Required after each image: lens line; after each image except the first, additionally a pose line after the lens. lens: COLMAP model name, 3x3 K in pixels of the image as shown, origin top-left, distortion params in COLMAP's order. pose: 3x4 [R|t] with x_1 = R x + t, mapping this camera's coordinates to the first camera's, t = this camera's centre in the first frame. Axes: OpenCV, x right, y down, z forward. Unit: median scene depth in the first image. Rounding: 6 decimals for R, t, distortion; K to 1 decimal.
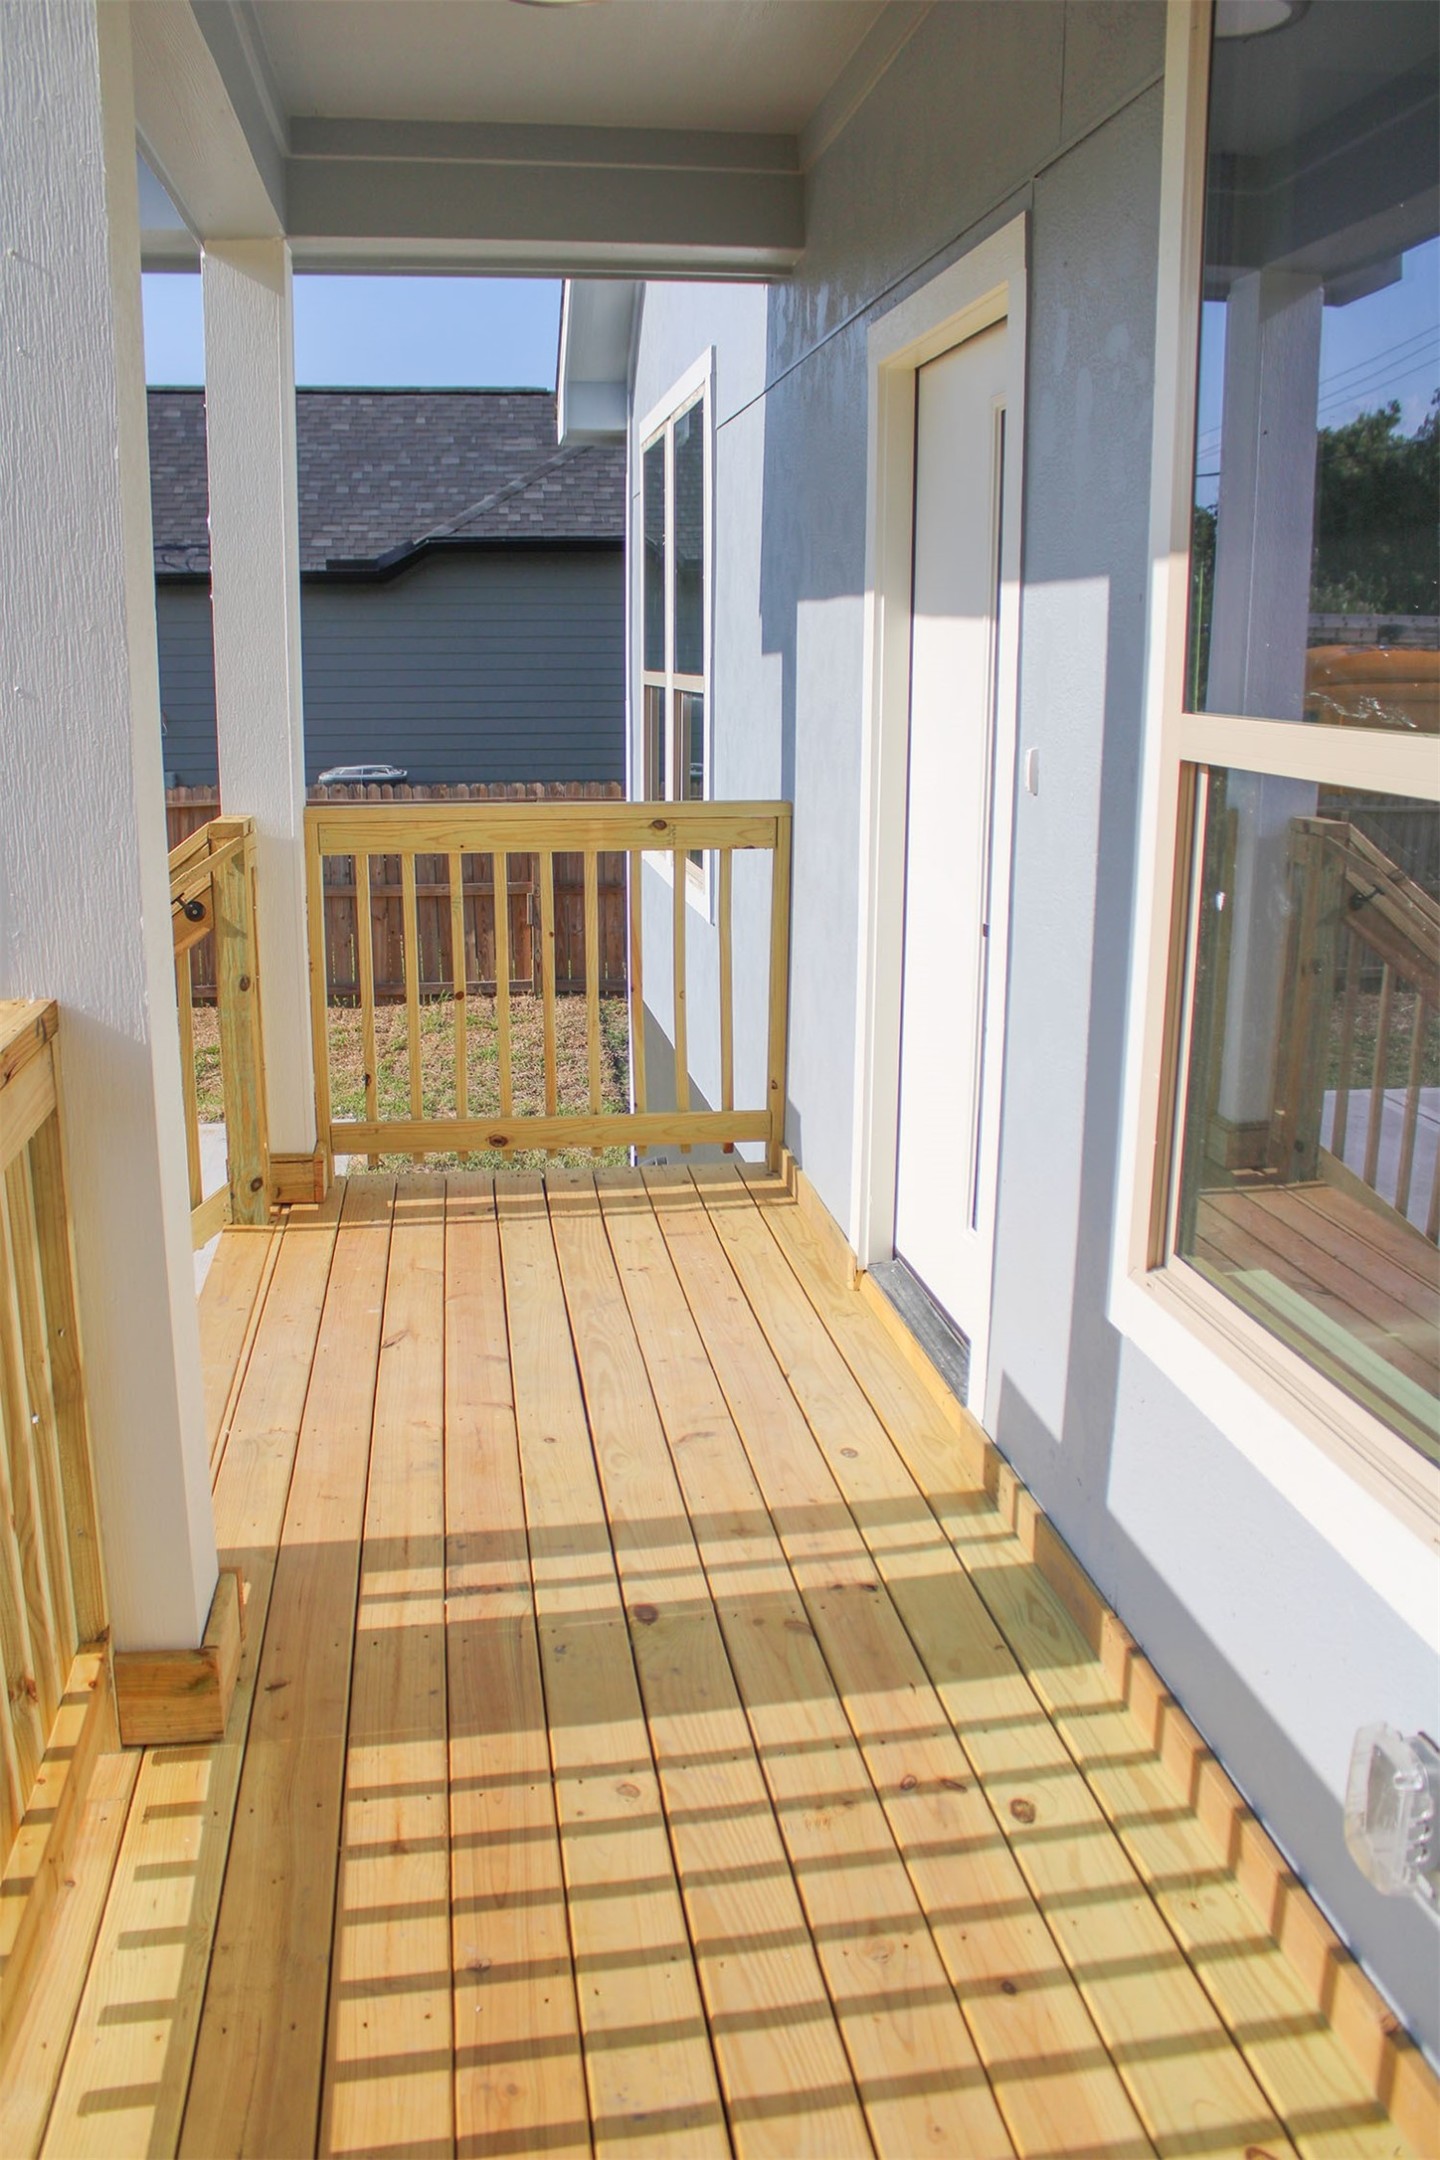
lens RADIAL K [[1732.8, 0, 720.0], [0, 1732.8, 1080.0], [0, 0, 1]] dist [-0.182038, 0.155233]
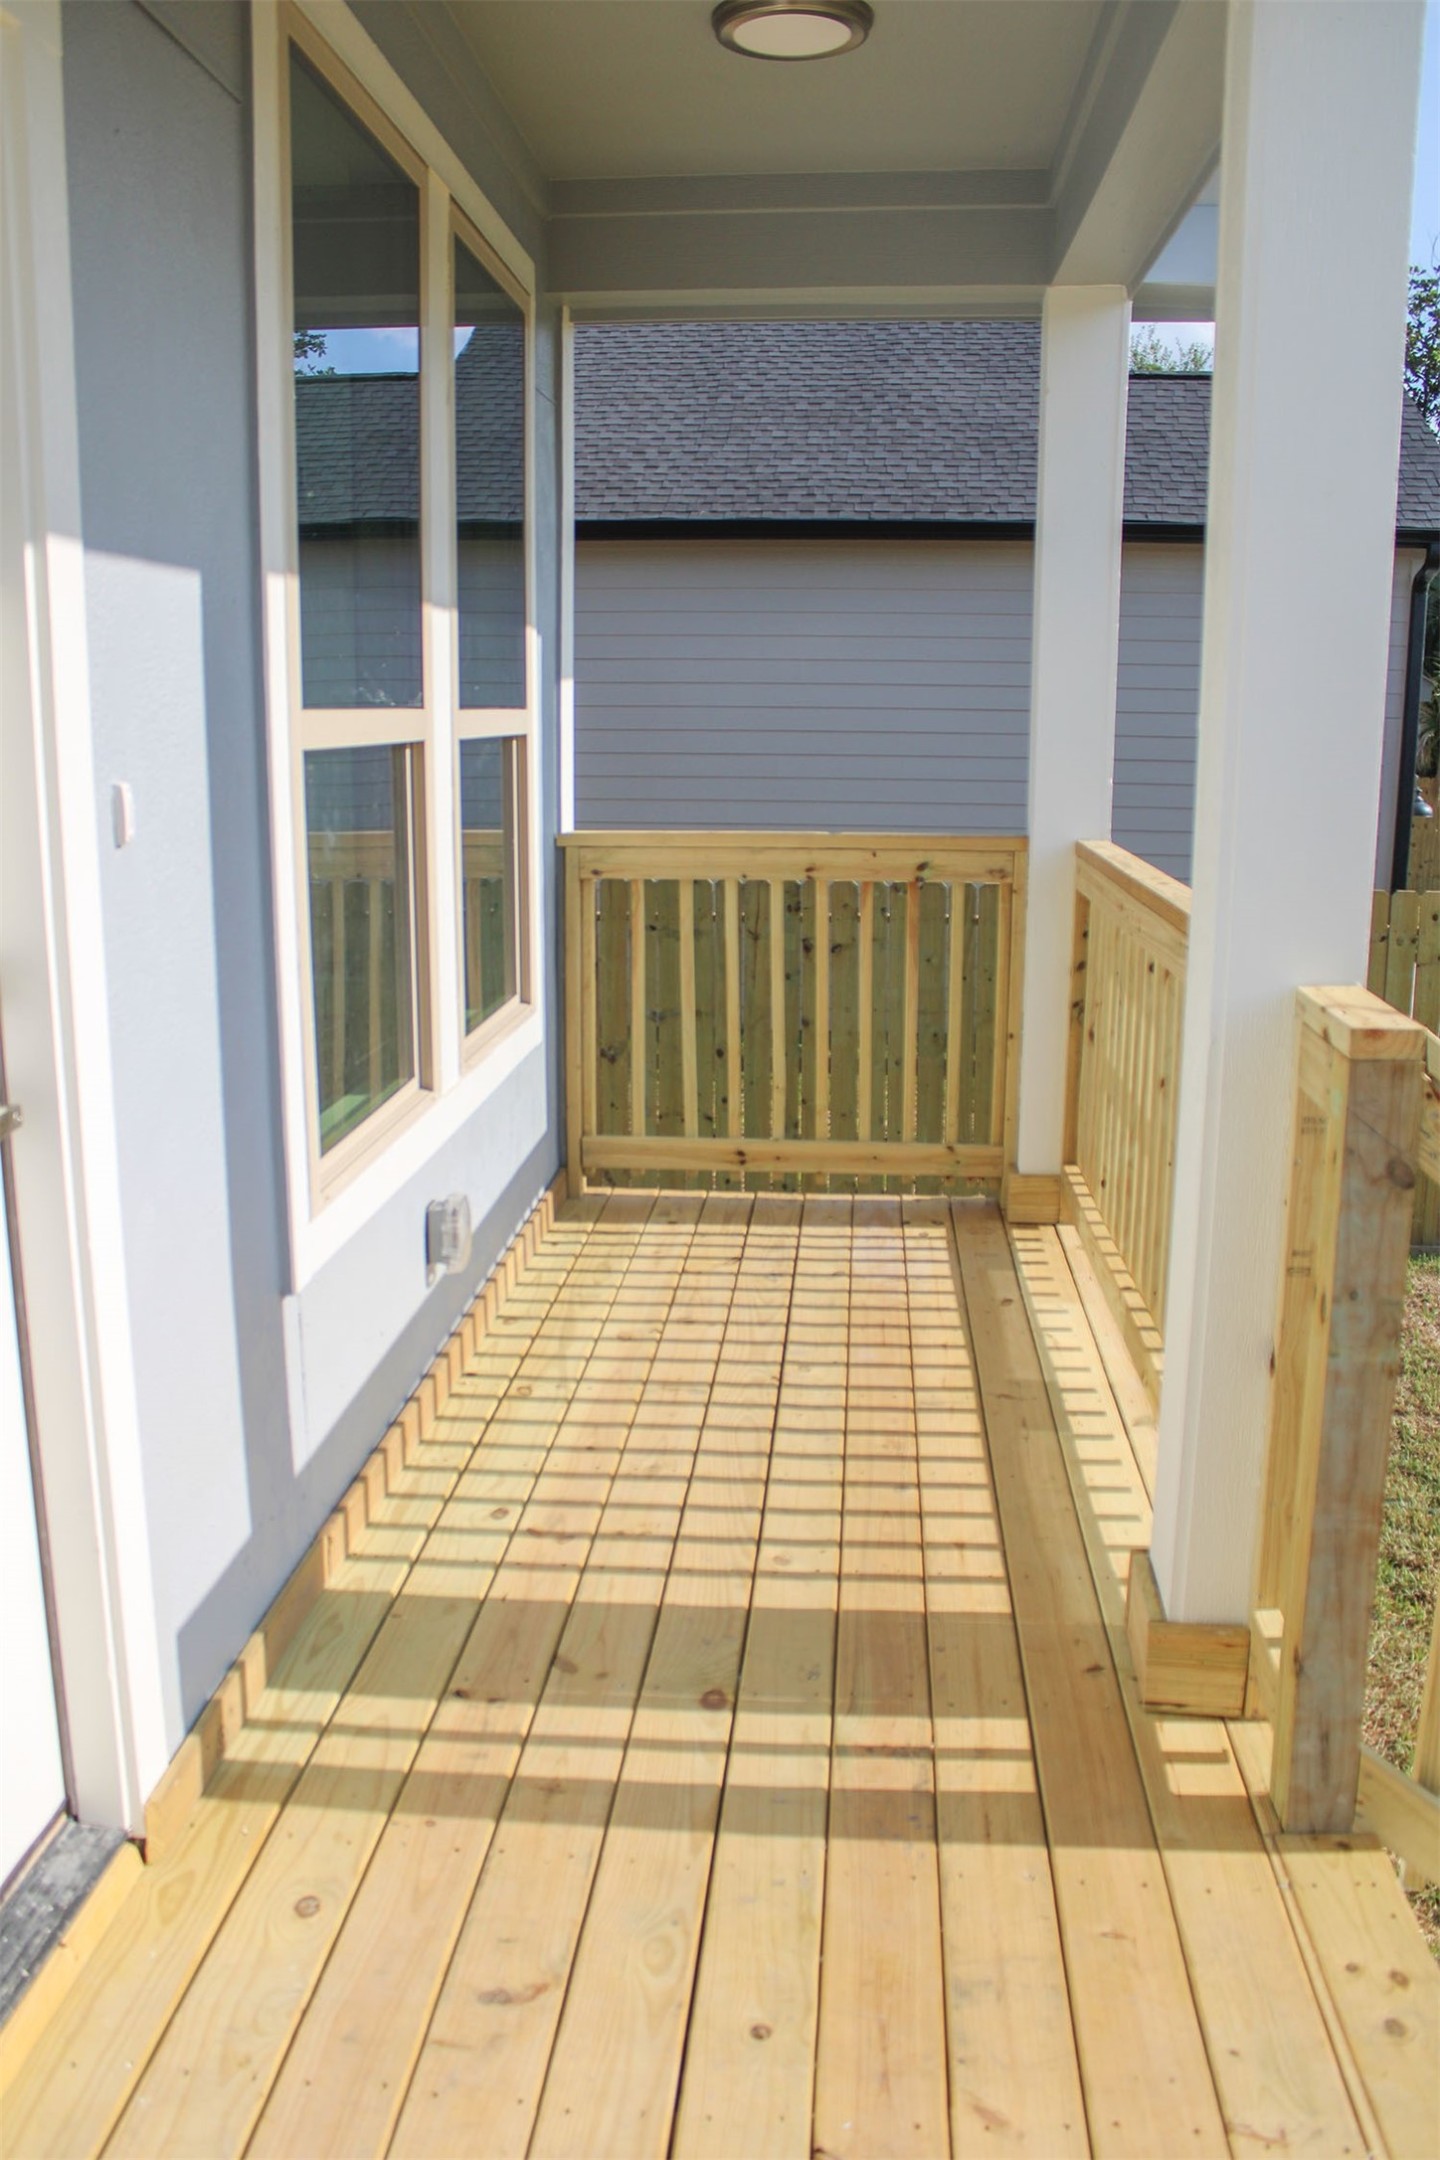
lens RADIAL K [[1732.8, 0, 720.0], [0, 1732.8, 1080.0], [0, 0, 1]] dist [-0.182038, 0.155233]
pose [[-0.971015, -0.054505, 0.232719, -0.239531], [0.053132, 0.900070, 0.432495, -0.379931], [-0.233036, 0.432324, -0.871086, 1.638038]]
